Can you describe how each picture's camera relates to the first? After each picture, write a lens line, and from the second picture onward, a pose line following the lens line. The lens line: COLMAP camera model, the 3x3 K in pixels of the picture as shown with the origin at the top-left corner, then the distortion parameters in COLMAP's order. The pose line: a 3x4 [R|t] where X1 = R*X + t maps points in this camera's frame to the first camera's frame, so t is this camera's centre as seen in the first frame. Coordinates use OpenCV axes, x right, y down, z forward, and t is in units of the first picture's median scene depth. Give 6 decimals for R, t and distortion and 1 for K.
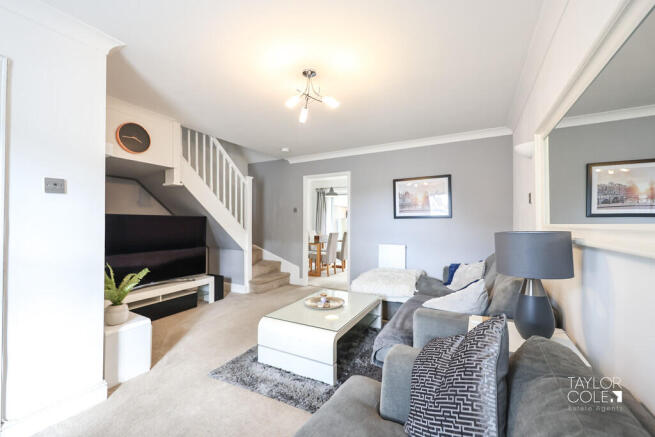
lens RADIAL K [[263.7, 0, 326.2], [0, 263.7, 216.7], [0, 0, 1]] dist [0.001687, 0.000110]
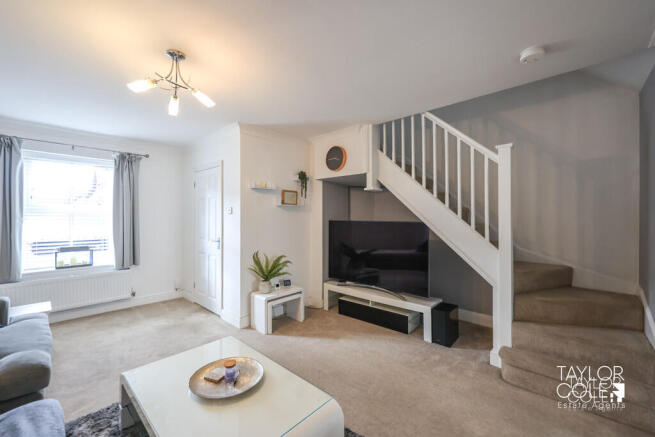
lens RADIAL K [[263.7, 0, 326.2], [0, 263.7, 216.7], [0, 0, 1]] dist [0.001687, 0.000110]
pose [[-0.247456, -0.004585, -0.968888, 0.346030], [0.015843, 0.999836, -0.008778, -0.015166], [0.968770, -0.017522, -0.247342, 0.942294]]
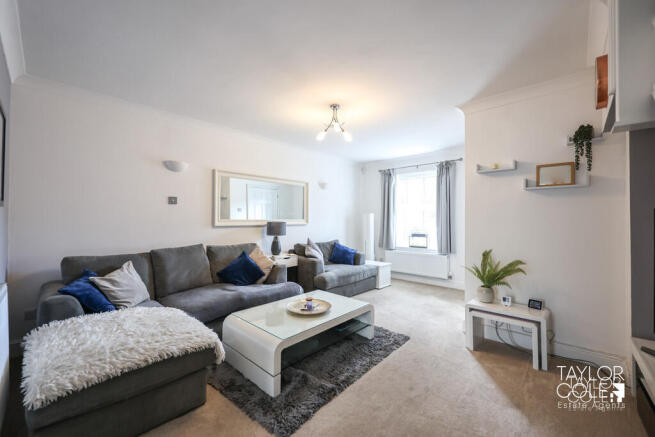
lens RADIAL K [[263.7, 0, 326.2], [0, 263.7, 216.7], [0, 0, 1]] dist [0.001687, 0.000110]
pose [[-0.971122, -0.003954, 0.238551, -0.199664], [-0.011458, 0.999482, -0.030076, 0.026620], [-0.238309, -0.031941, -0.970664, 1.301666]]
